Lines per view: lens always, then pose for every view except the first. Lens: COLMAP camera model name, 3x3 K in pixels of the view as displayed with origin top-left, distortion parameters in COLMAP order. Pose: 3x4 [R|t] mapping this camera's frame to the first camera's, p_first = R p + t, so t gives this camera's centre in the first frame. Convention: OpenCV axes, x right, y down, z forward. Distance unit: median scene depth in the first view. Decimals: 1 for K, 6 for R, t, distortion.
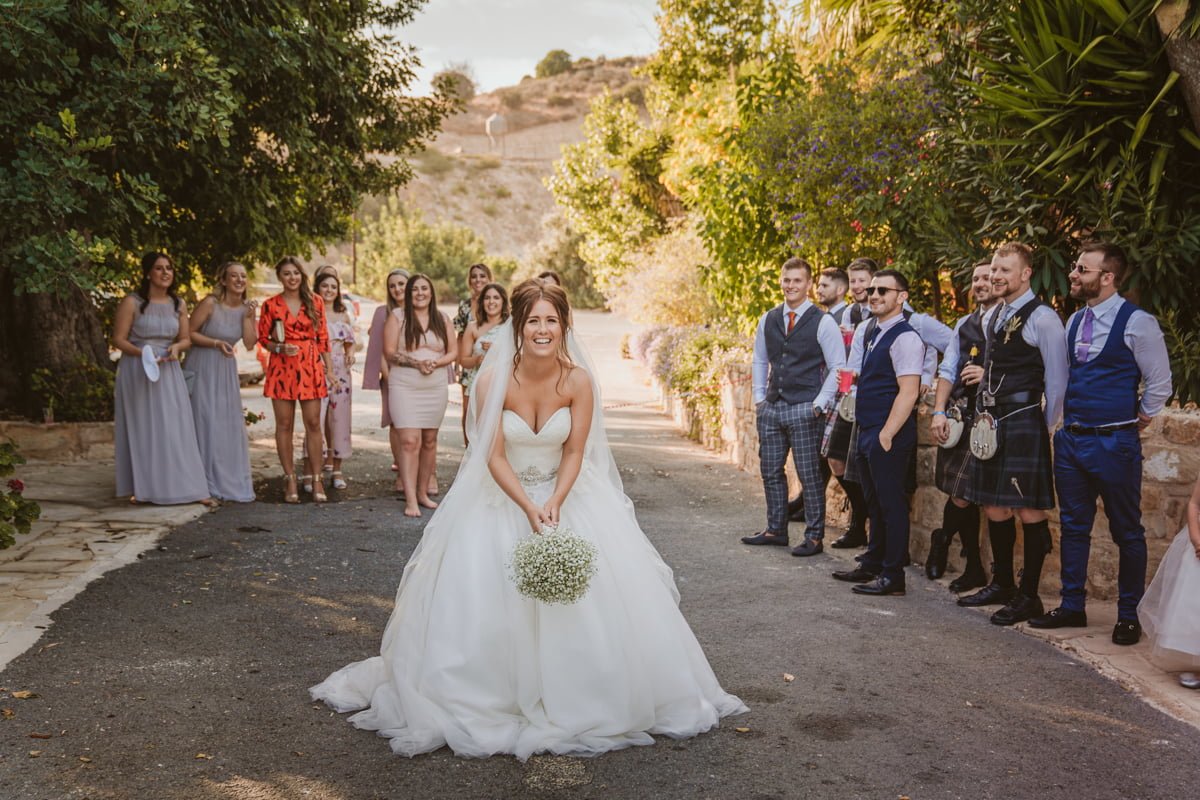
lens RADIAL K [[1399.0, 0, 586.8], [0, 1399.0, 410.7], [0, 0, 1]] dist [-0.010853, 0.462755]
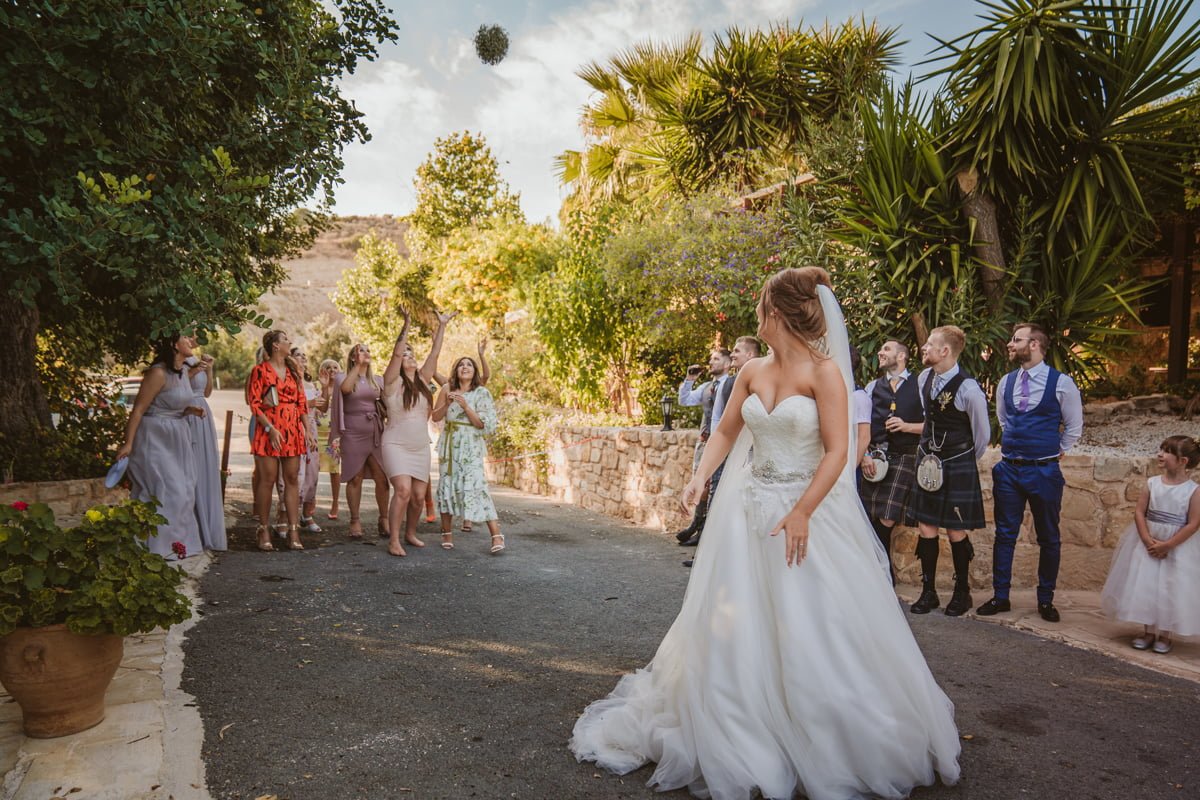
lens RADIAL K [[935.3, 0, 600.0], [0, 935.3, 400.0], [0, 0, 1]] dist [-0.133464, 0.123945]
pose [[0.938221, 0.002911, 0.346024, -0.191986], [0.022242, 0.997390, -0.068698, 0.002661], [-0.345320, 0.072150, 0.935707, 0.199626]]
